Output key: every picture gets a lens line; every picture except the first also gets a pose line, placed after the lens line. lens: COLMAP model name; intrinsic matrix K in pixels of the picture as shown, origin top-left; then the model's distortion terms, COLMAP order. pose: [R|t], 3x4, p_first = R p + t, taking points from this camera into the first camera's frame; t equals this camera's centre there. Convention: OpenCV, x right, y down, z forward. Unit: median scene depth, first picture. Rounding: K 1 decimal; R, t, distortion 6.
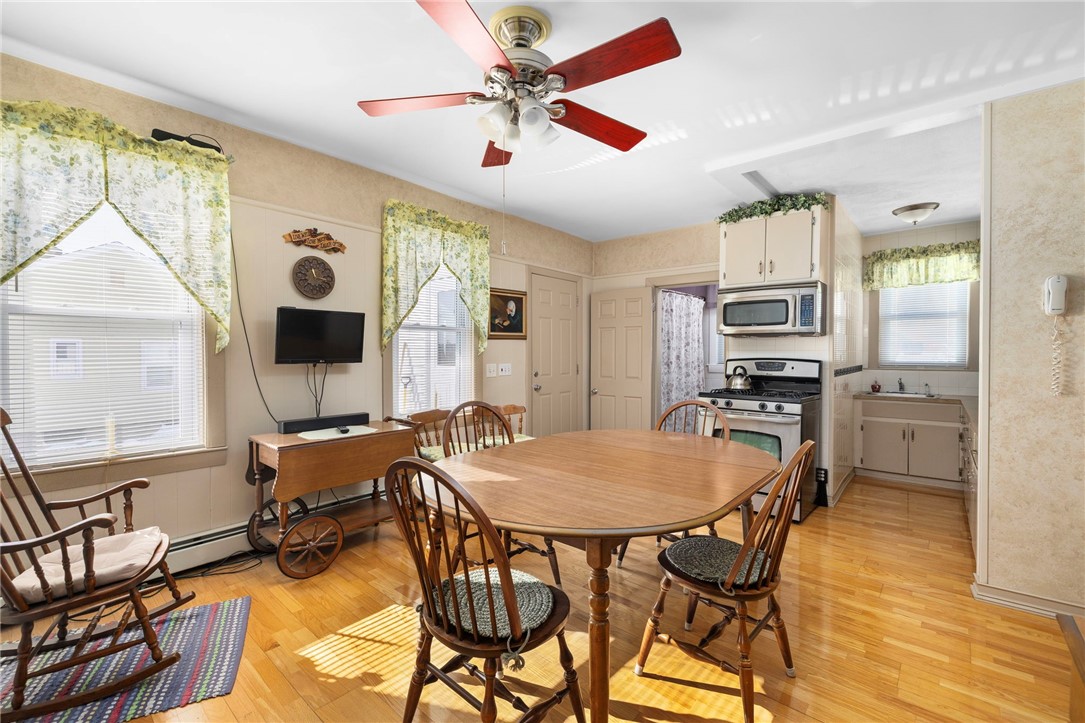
lens RADIAL K [[461.0, 0, 541.0], [0, 461.0, 345.2], [0, 0, 1]] dist [0.003220, 0.000344]
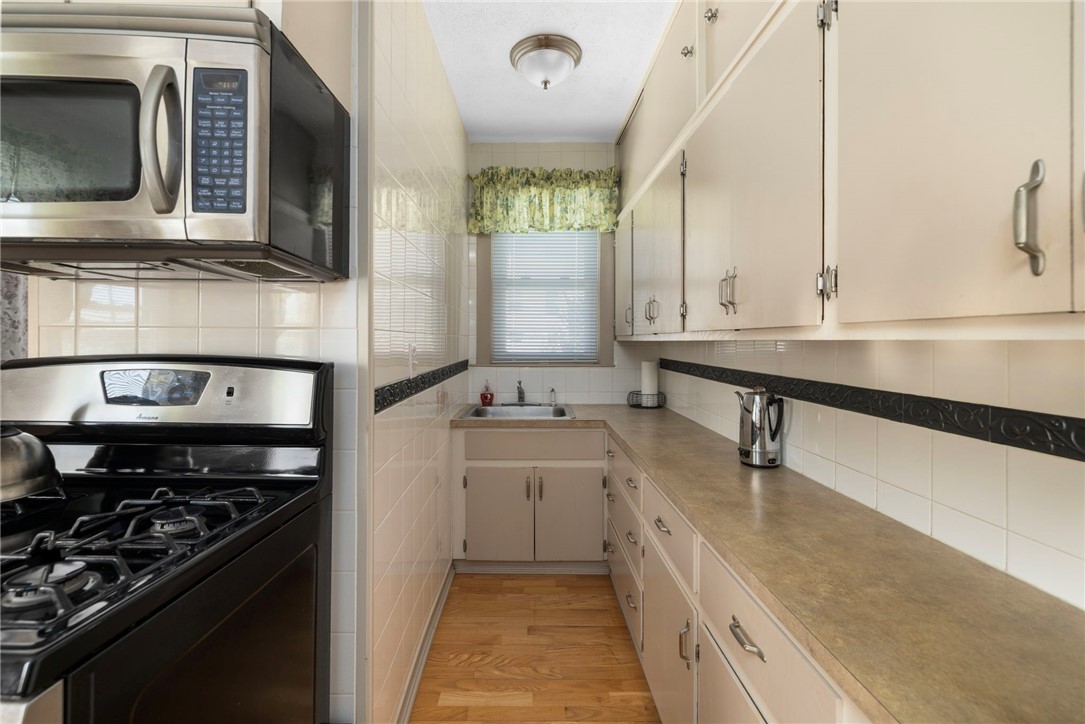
lens RADIAL K [[461.0, 0, 541.0], [0, 461.0, 345.7], [0, 0, 1]] dist [0.003220, 0.000344]
pose [[0.740199, -0.012393, 0.672274, 0.401081], [0.002418, 0.999873, 0.015770, 0.014930], [-0.672384, -0.010047, 0.740134, 0.545118]]
